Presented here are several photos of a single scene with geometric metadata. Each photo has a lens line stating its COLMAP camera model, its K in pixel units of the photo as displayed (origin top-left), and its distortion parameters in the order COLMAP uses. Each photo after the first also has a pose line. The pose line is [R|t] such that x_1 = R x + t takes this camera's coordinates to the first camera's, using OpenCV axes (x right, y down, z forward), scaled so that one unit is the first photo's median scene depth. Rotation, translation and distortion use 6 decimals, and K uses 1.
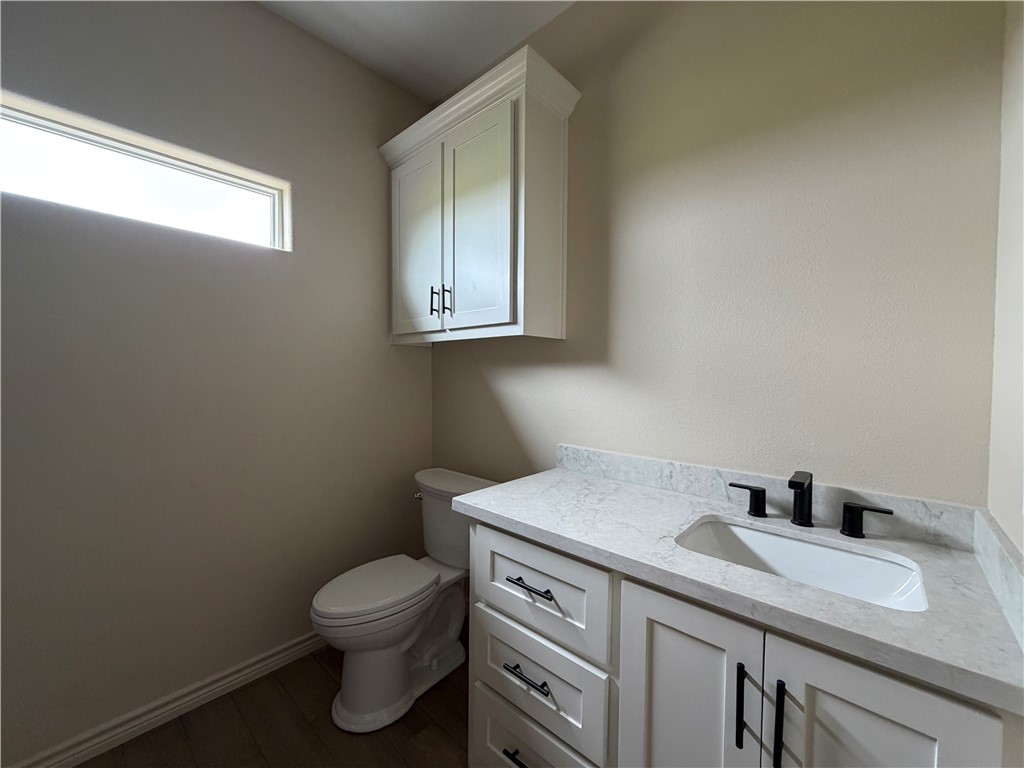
lens RADIAL K [[410.9, 0, 513.4], [0, 410.9, 380.9], [0, 0, 1]] dist [-0.000821, -0.000491]
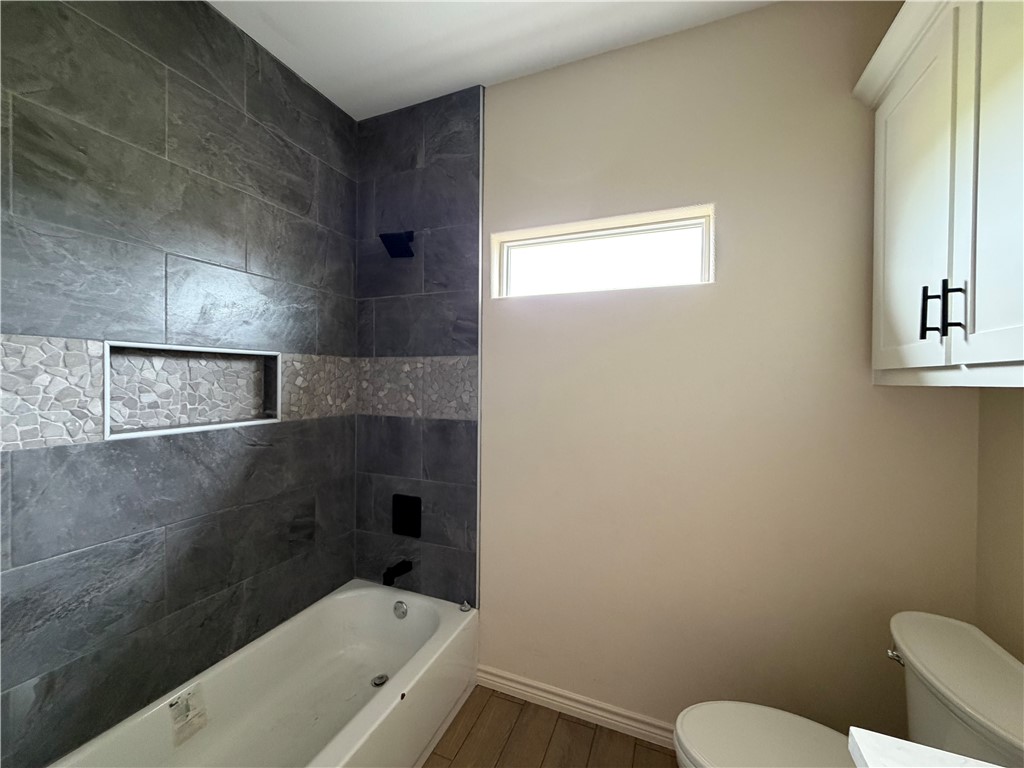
lens RADIAL K [[410.9, 0, 508.2], [0, 410.9, 385.4], [0, 0, 1]] dist [-0.000821, -0.000491]
pose [[0.323911, 0.010896, -0.946025, 0.136720], [-0.032489, 0.999472, 0.000387, -0.082004], [0.945530, 0.030610, 0.324094, 0.309285]]
